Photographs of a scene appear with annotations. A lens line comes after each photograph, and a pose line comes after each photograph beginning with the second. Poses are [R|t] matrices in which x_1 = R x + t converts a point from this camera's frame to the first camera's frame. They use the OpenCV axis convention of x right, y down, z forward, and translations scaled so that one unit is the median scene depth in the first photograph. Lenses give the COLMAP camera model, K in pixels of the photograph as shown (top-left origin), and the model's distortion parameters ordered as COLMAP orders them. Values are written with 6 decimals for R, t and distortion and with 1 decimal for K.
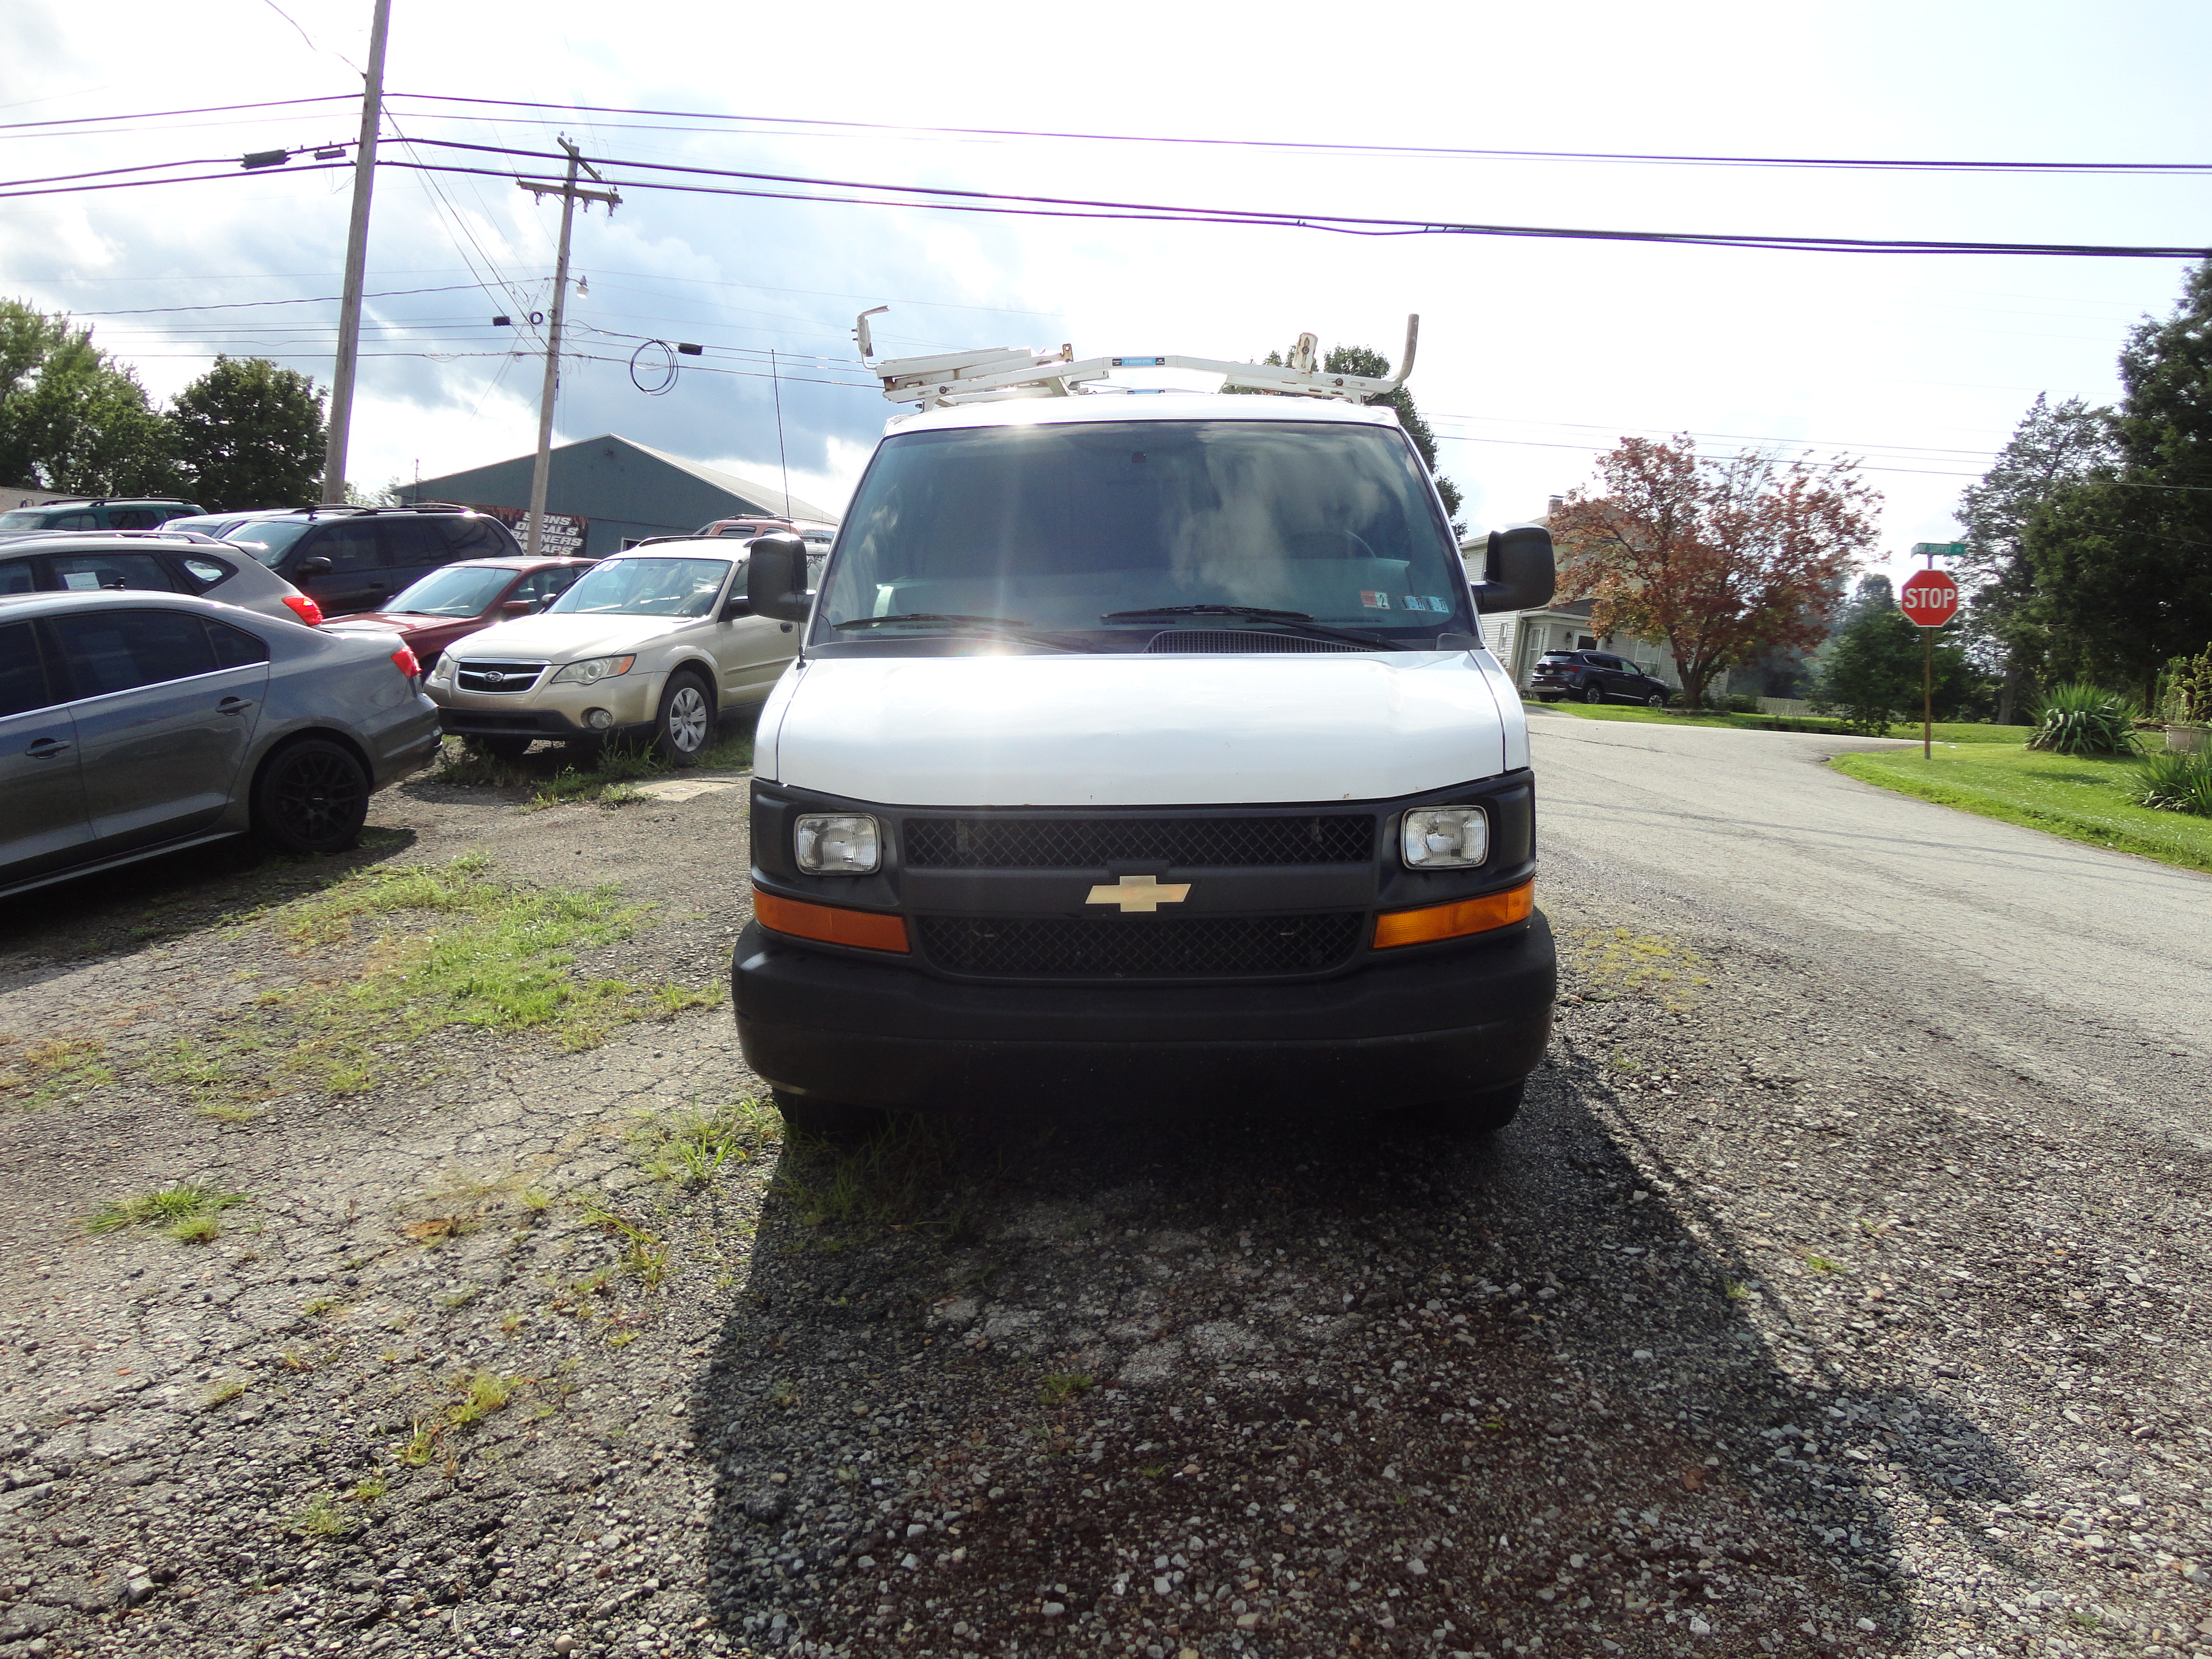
lens RADIAL K [[1583.2, 0, 1106.0], [0, 1583.2, 829.5], [0, 0, 1]] dist [-0.005533, -0.003106]
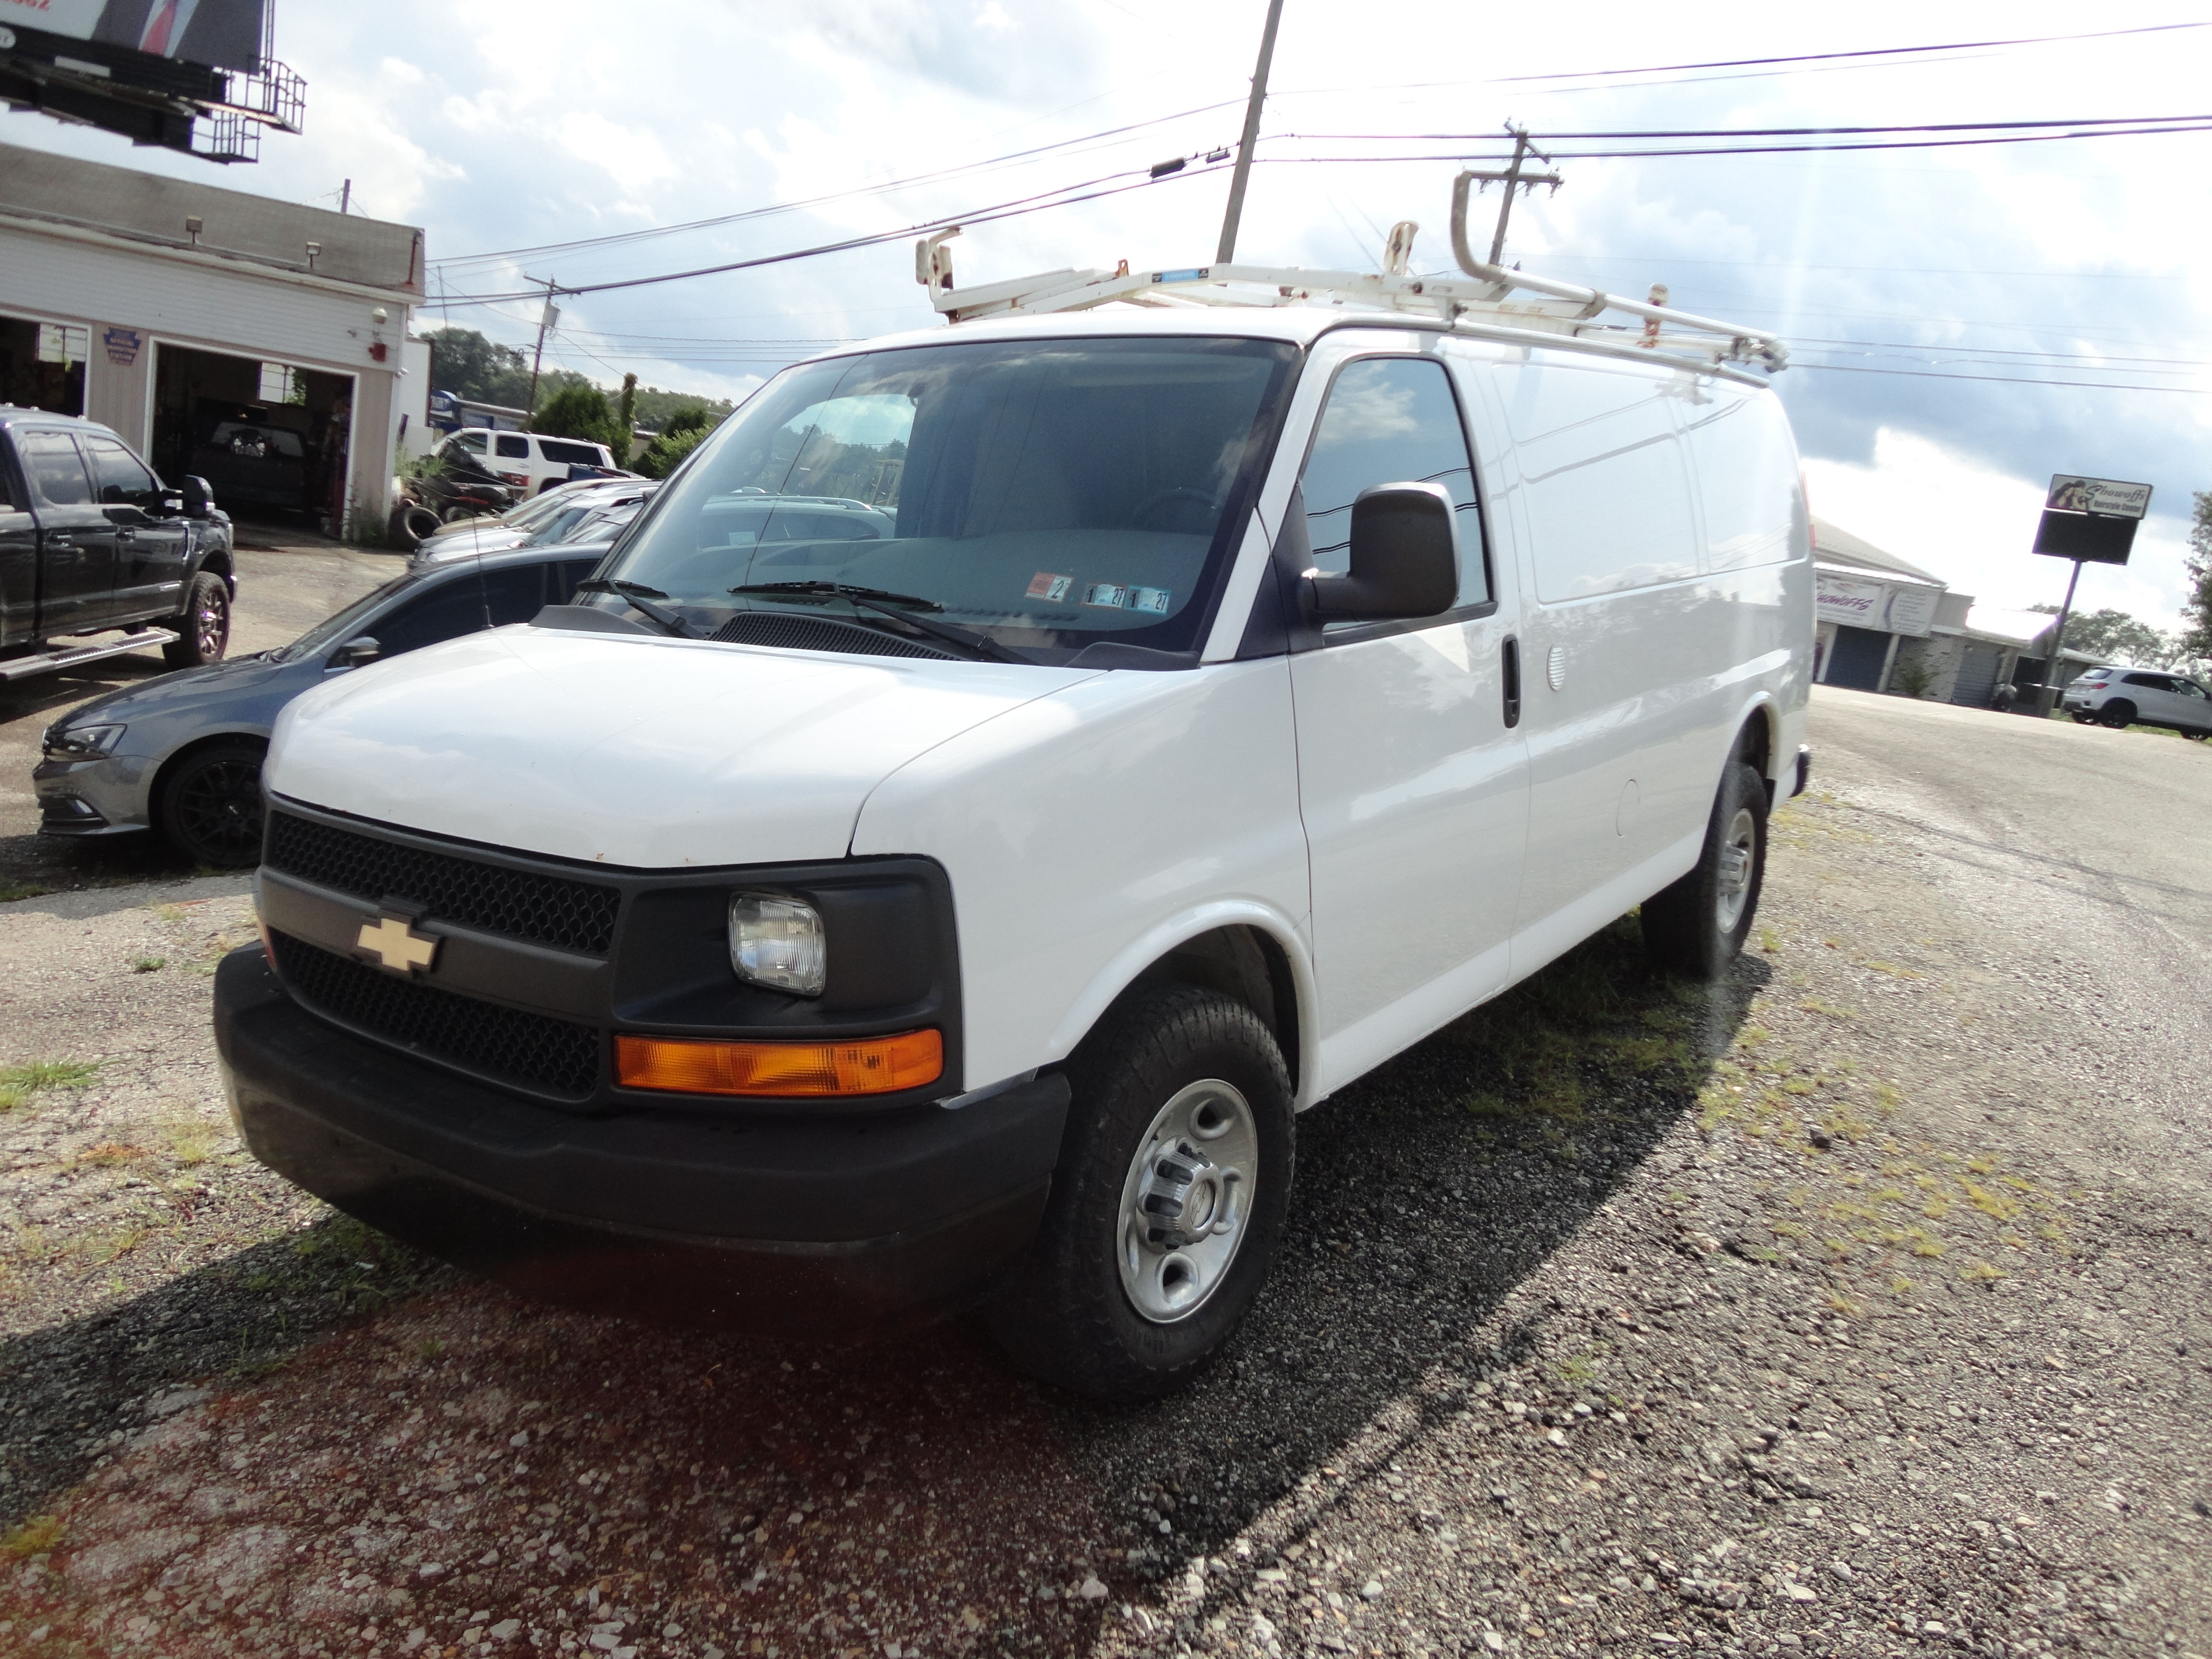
lens RADIAL K [[1583.2, 0, 1106.0], [0, 1583.2, 829.5], [0, 0, 1]] dist [-0.005533, -0.003106]
pose [[0.820452, 0.134327, -0.555710, 0.105992], [-0.131726, 0.990269, 0.044889, -0.013748], [0.556333, 0.036373, 0.830163, 0.083426]]
